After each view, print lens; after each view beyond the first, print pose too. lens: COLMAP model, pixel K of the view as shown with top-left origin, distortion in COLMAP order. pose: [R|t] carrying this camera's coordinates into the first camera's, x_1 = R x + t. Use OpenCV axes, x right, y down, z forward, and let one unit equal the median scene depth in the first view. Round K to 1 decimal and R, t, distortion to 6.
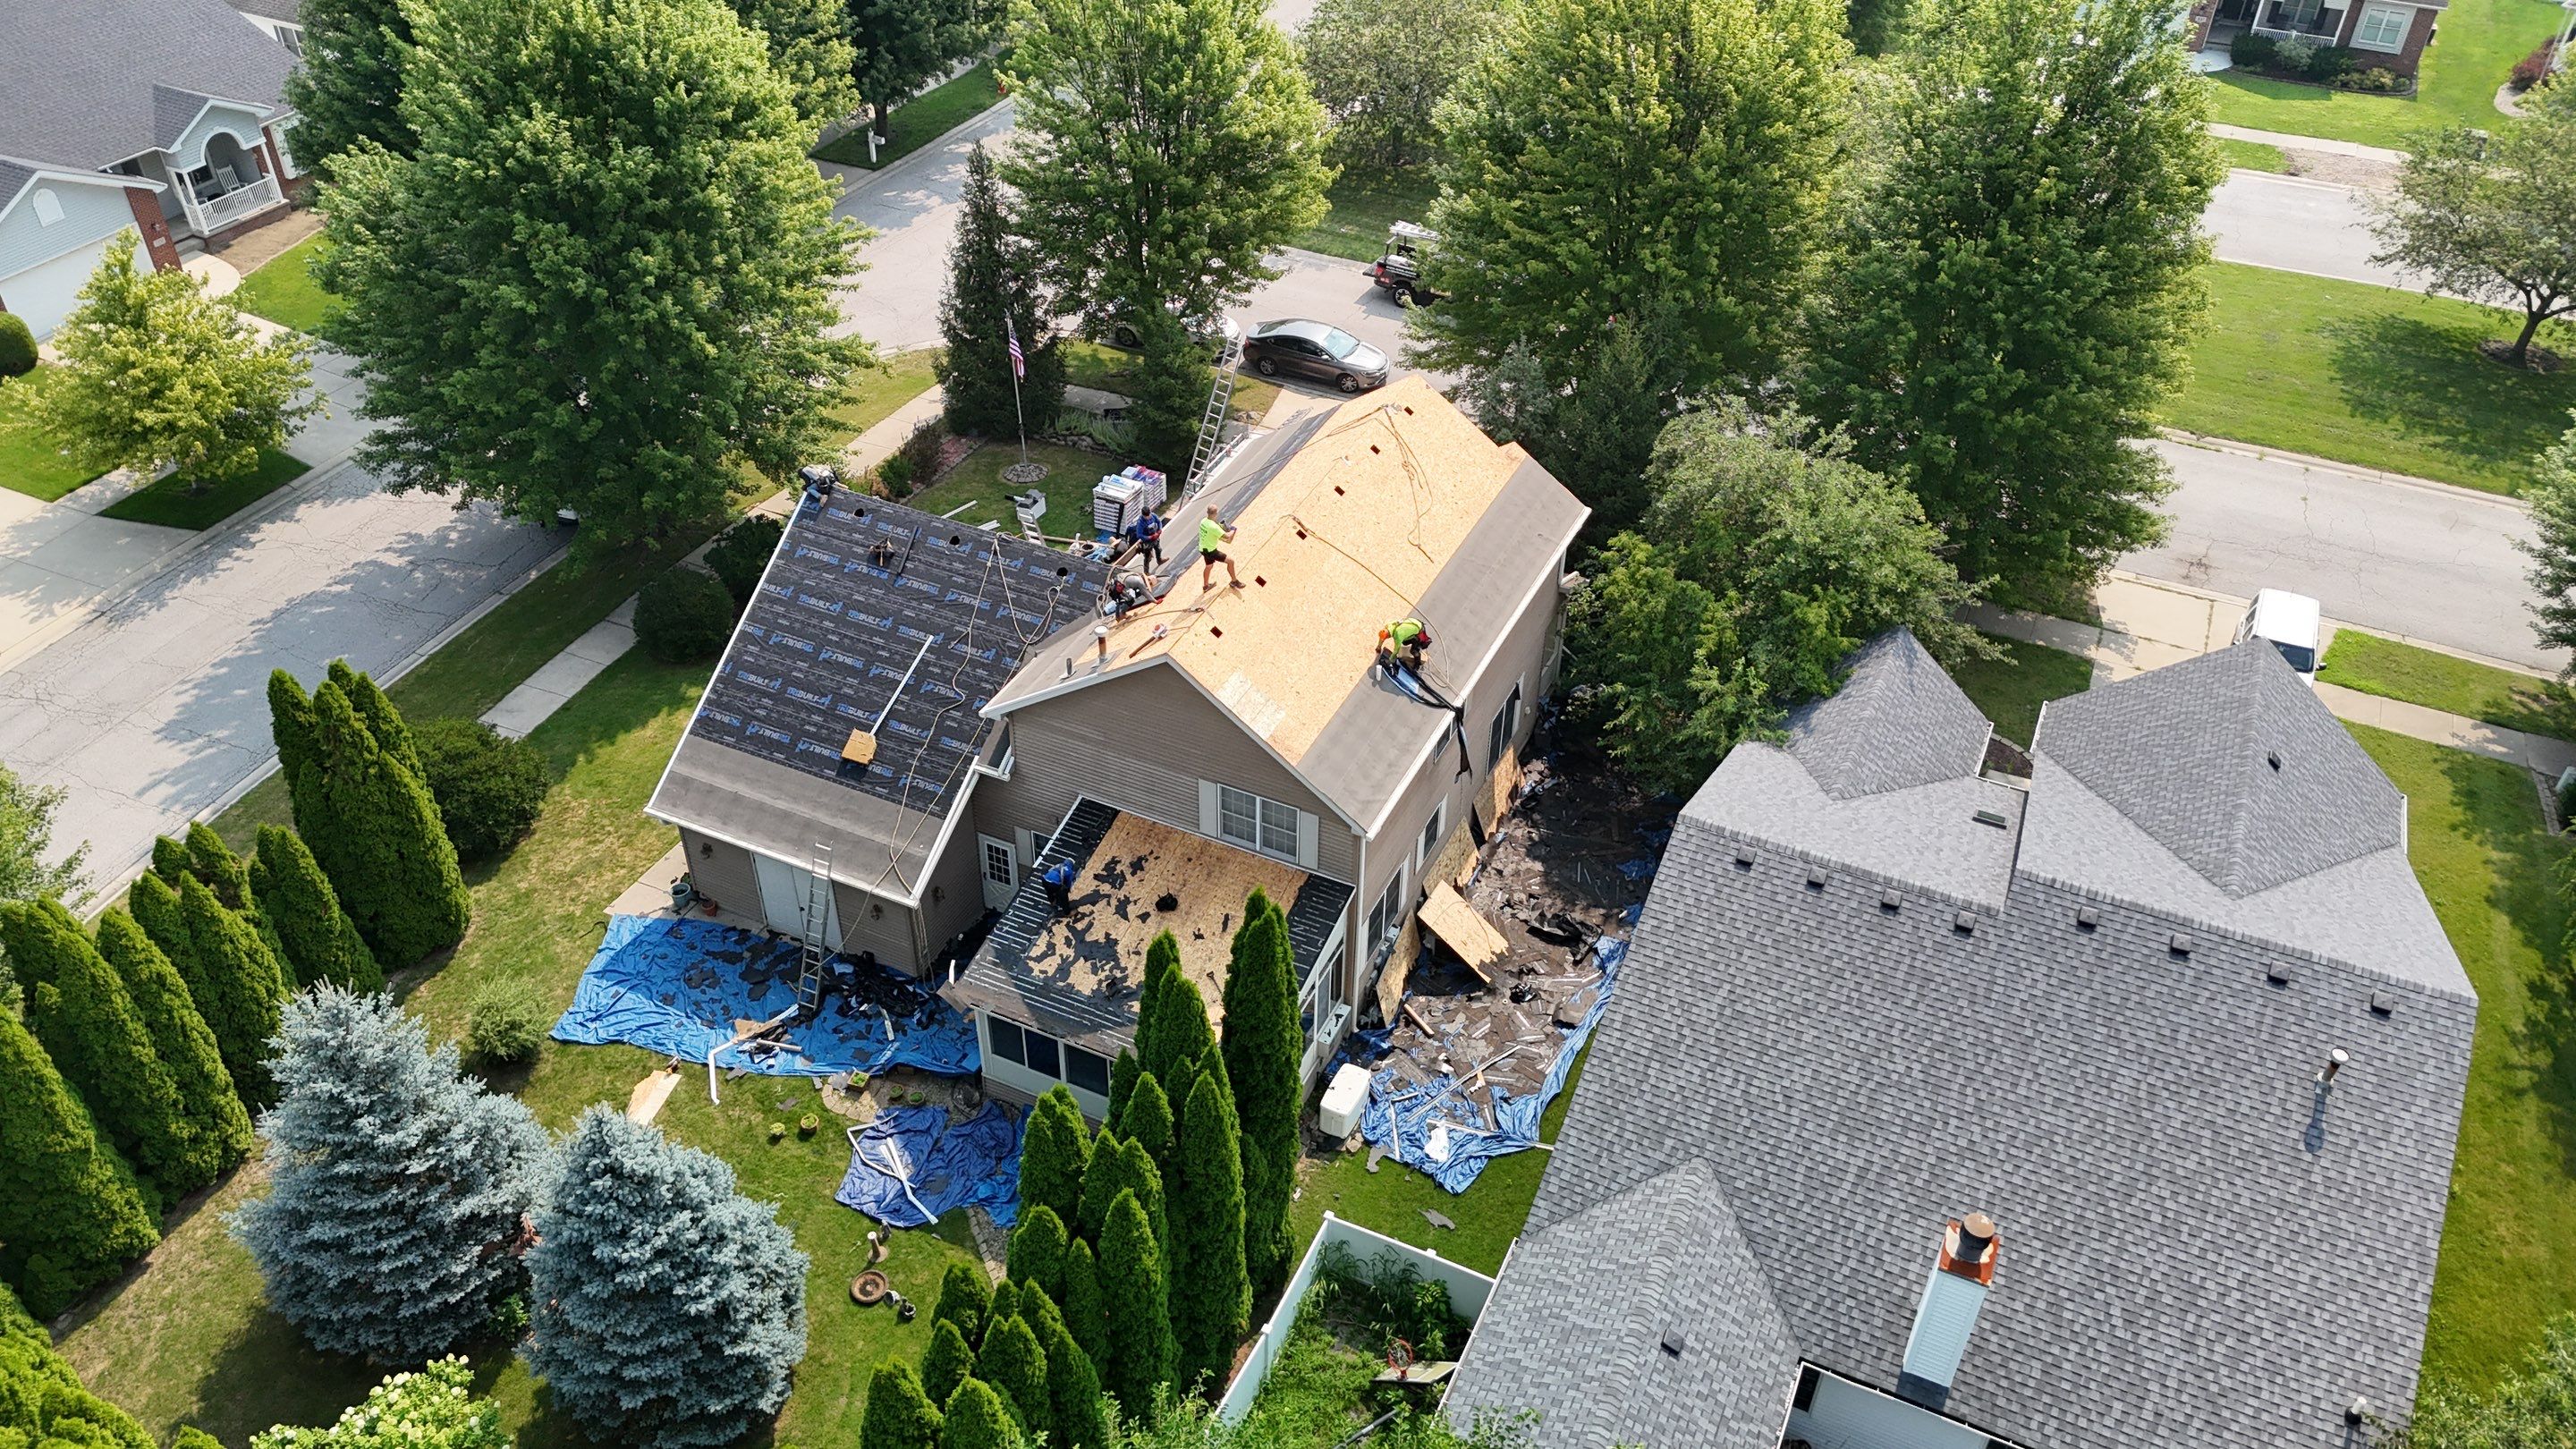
lens RADIAL K [[1892.6, 0, 1288.0], [0, 1892.6, 724.5], [0, 0, 1]] dist [0.100244, -0.155418]
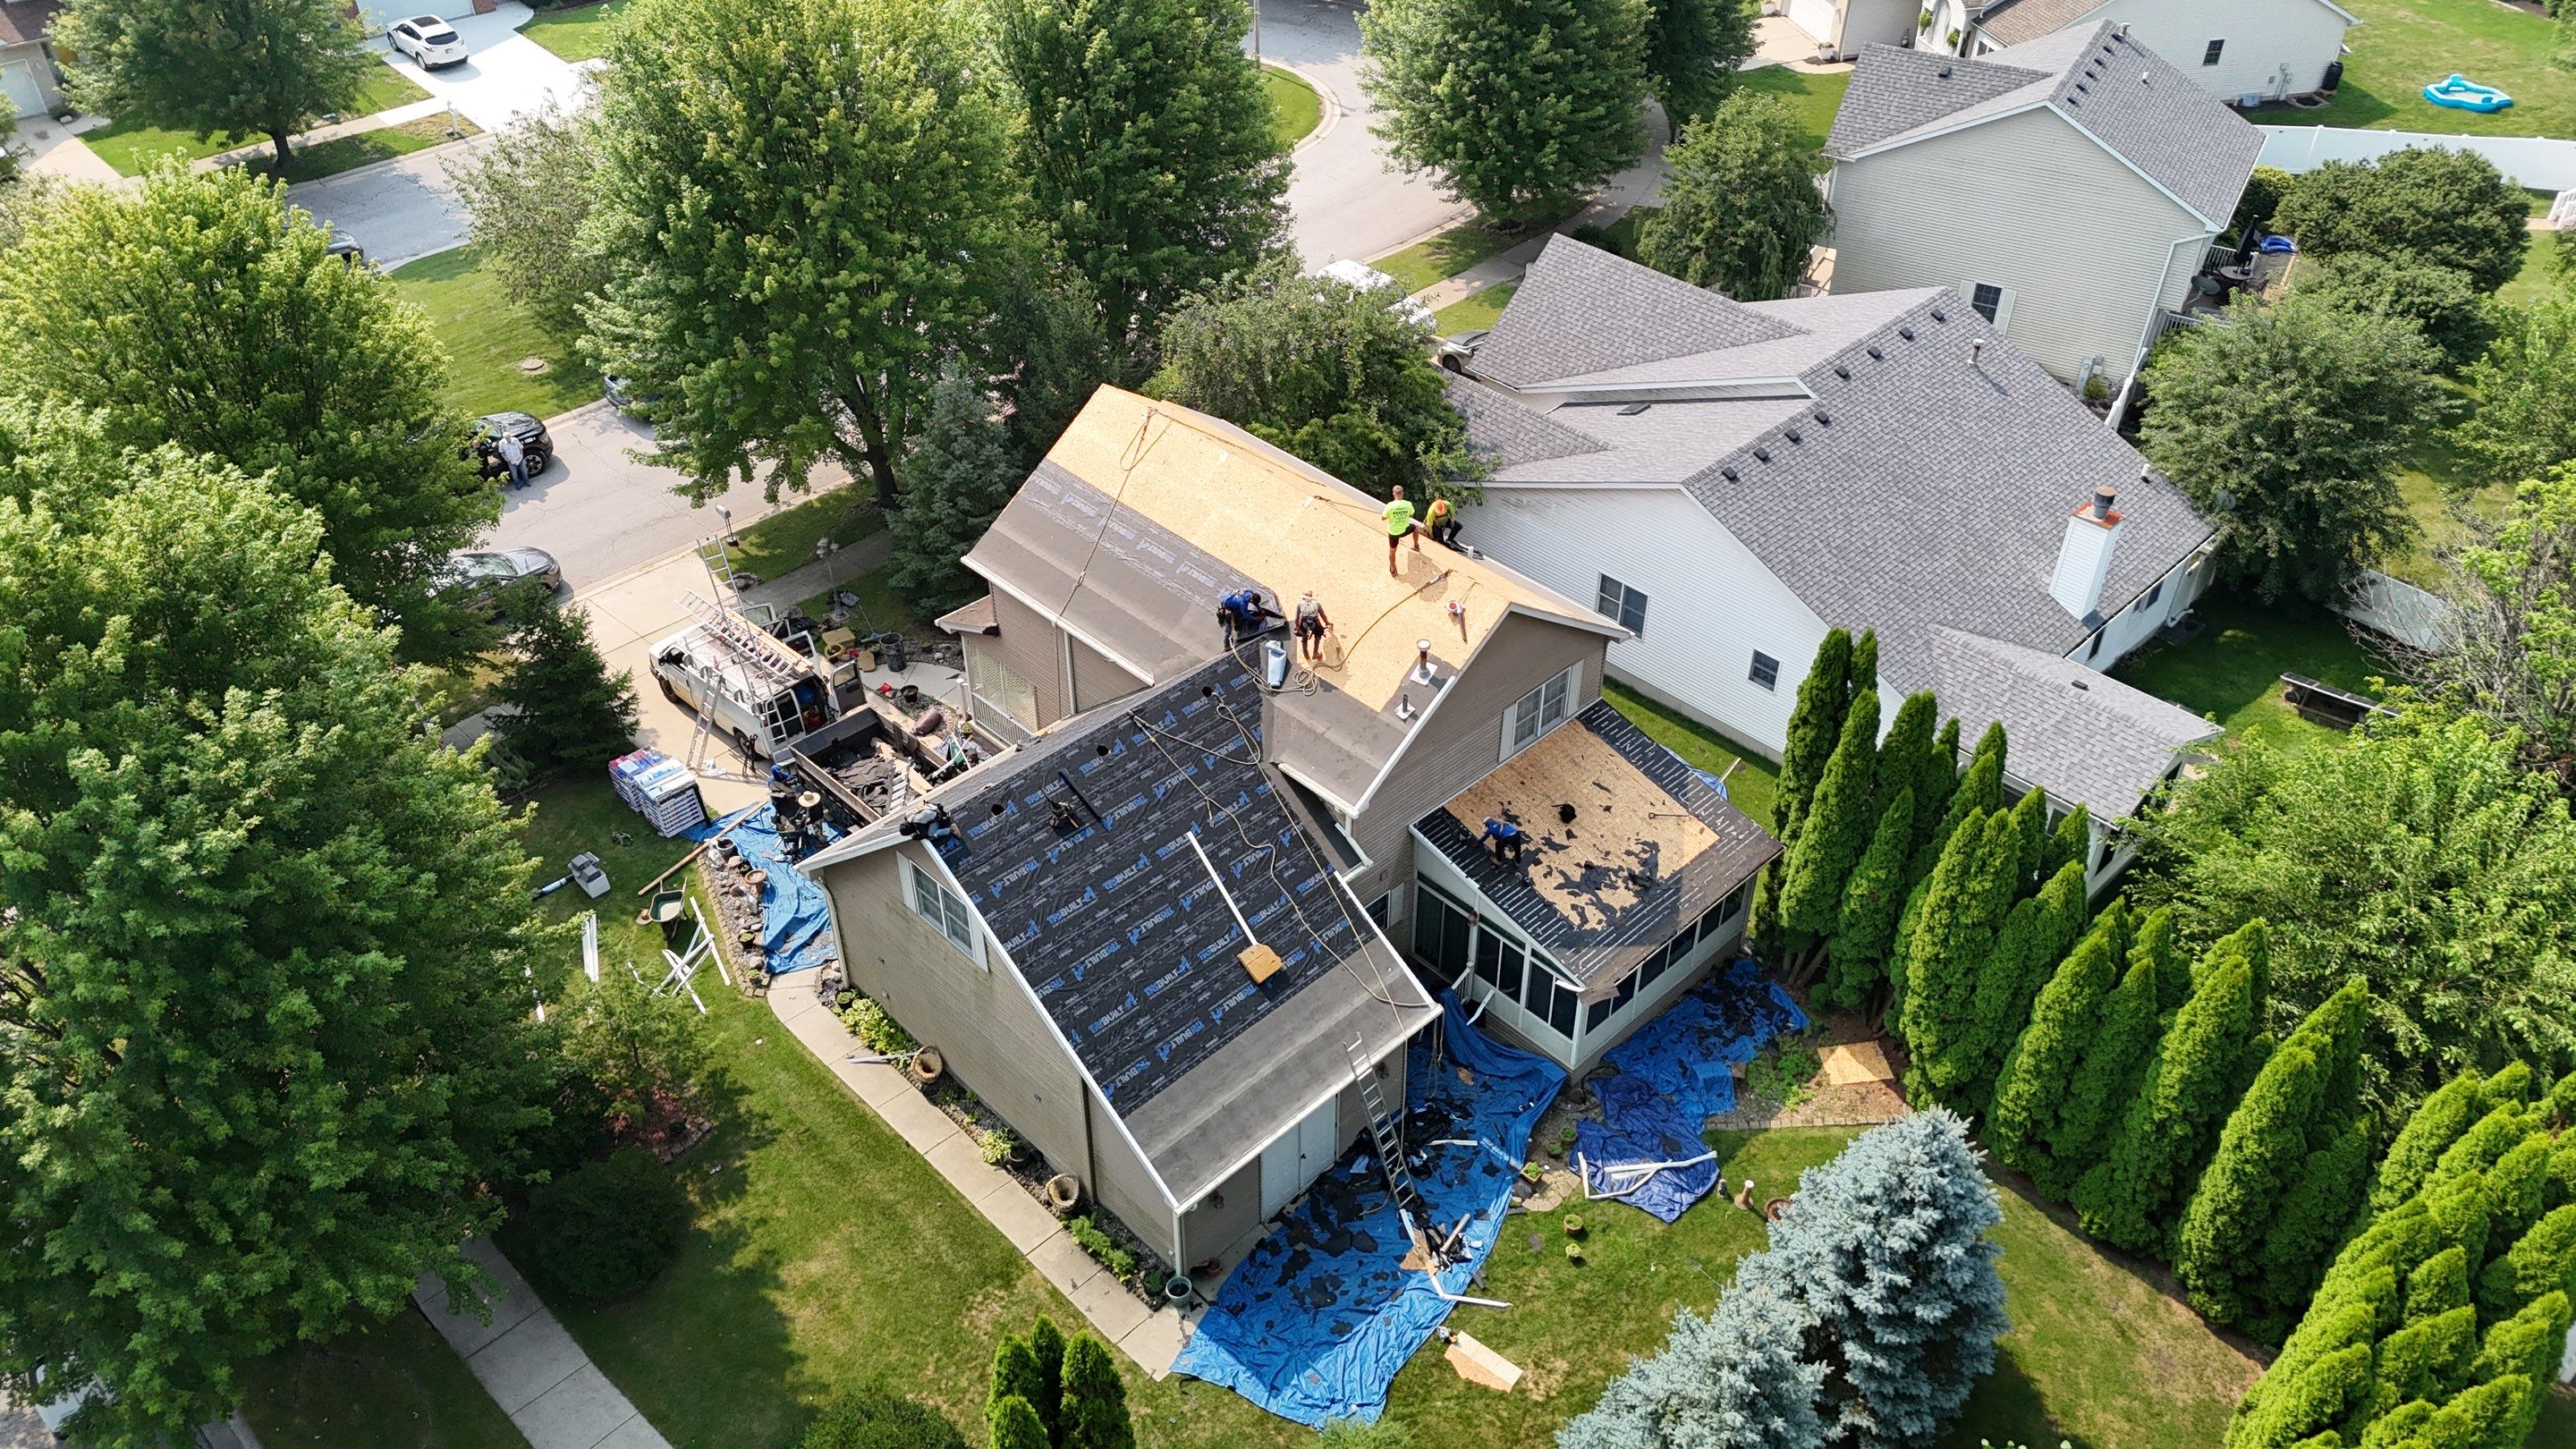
lens RADIAL K [[1892.6, 0, 1288.0], [0, 1892.6, 724.5], [0, 0, 1]] dist [0.100244, -0.155418]
pose [[0.348512, -0.588305, 0.729682, -0.832317], [0.577462, 0.747966, 0.327239, -0.366877], [-0.738294, 0.307317, 0.600399, 0.441283]]
